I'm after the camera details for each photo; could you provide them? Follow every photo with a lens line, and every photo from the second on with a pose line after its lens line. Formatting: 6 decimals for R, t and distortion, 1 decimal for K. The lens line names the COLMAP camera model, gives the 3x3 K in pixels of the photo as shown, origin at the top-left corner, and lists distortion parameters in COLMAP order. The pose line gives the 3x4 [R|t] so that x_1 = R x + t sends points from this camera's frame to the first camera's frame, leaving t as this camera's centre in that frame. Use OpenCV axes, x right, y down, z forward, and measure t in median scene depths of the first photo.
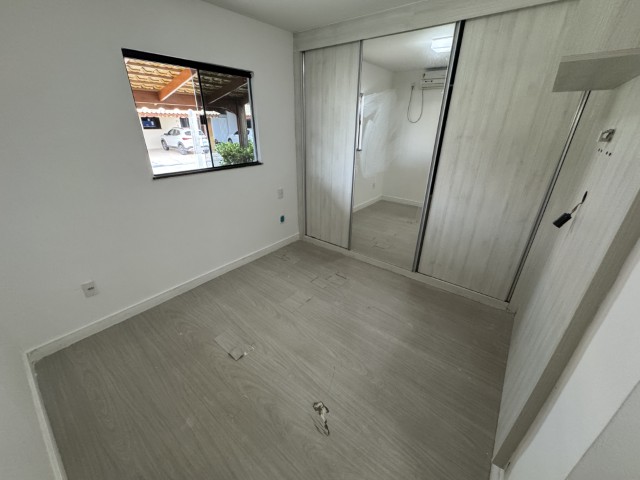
lens RADIAL K [[257.8, 0, 319.7], [0, 257.8, 240.5], [0, 0, 1]] dist [-0.002812, 0.000119]
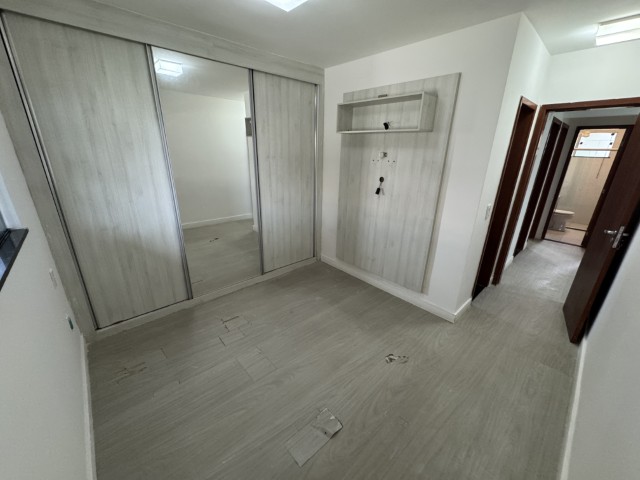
lens RADIAL K [[257.8, 0, 320.1], [0, 257.8, 239.8], [0, 0, 1]] dist [-0.002812, 0.000119]
pose [[0.155674, -0.336277, 0.928807, -0.637705], [0.388360, 0.885389, 0.255466, -0.219458], [-0.908263, 0.320942, 0.268429, 0.455378]]
